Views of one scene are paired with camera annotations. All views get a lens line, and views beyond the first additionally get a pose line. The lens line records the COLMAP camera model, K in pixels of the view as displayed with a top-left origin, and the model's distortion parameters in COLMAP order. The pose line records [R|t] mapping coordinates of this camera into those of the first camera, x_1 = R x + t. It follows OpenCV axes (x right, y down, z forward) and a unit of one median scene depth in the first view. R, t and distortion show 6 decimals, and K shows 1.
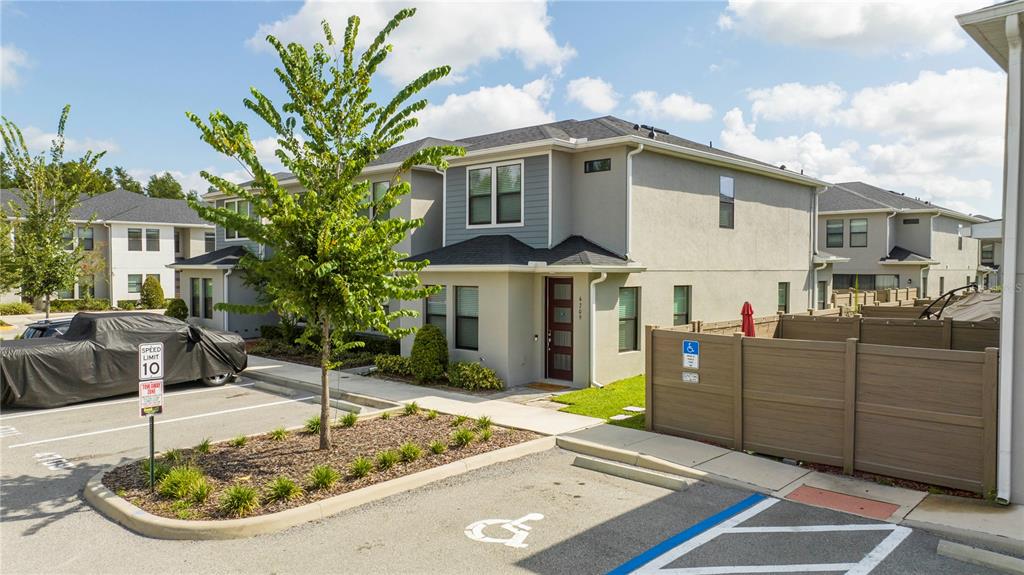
lens RADIAL K [[722.2, 0, 512.0], [0, 722.2, 287.5], [0, 0, 1]] dist [-0.021973, 0.001513]
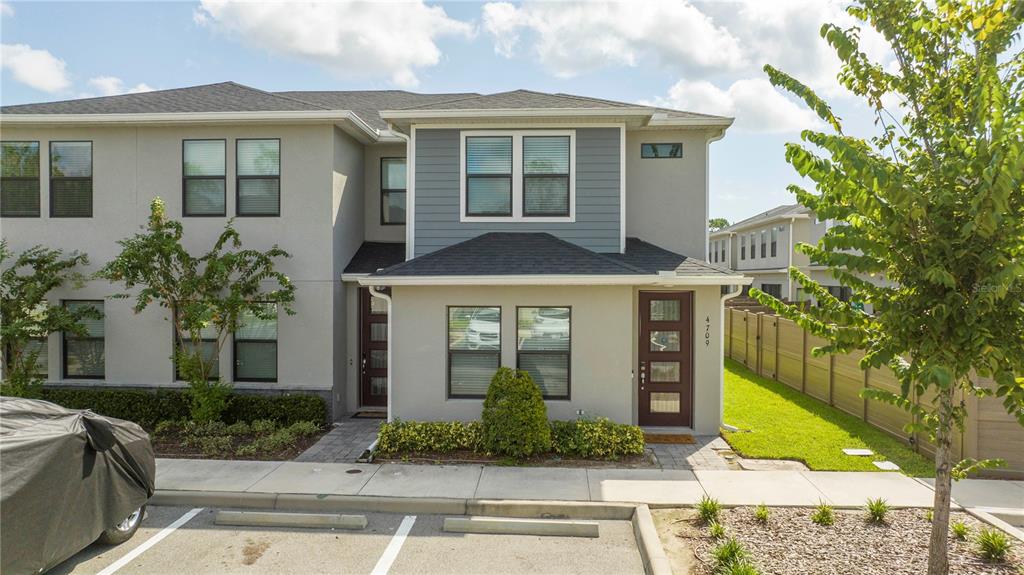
lens RADIAL K [[722.2, 0, 512.0], [0, 722.2, 287.5], [0, 0, 1]] dist [-0.021973, 0.001513]
pose [[0.767207, -0.010275, 0.641317, -0.526086], [0.016883, 0.999849, -0.004177, -0.017396], [-0.641178, 0.014032, 0.767264, 0.504116]]
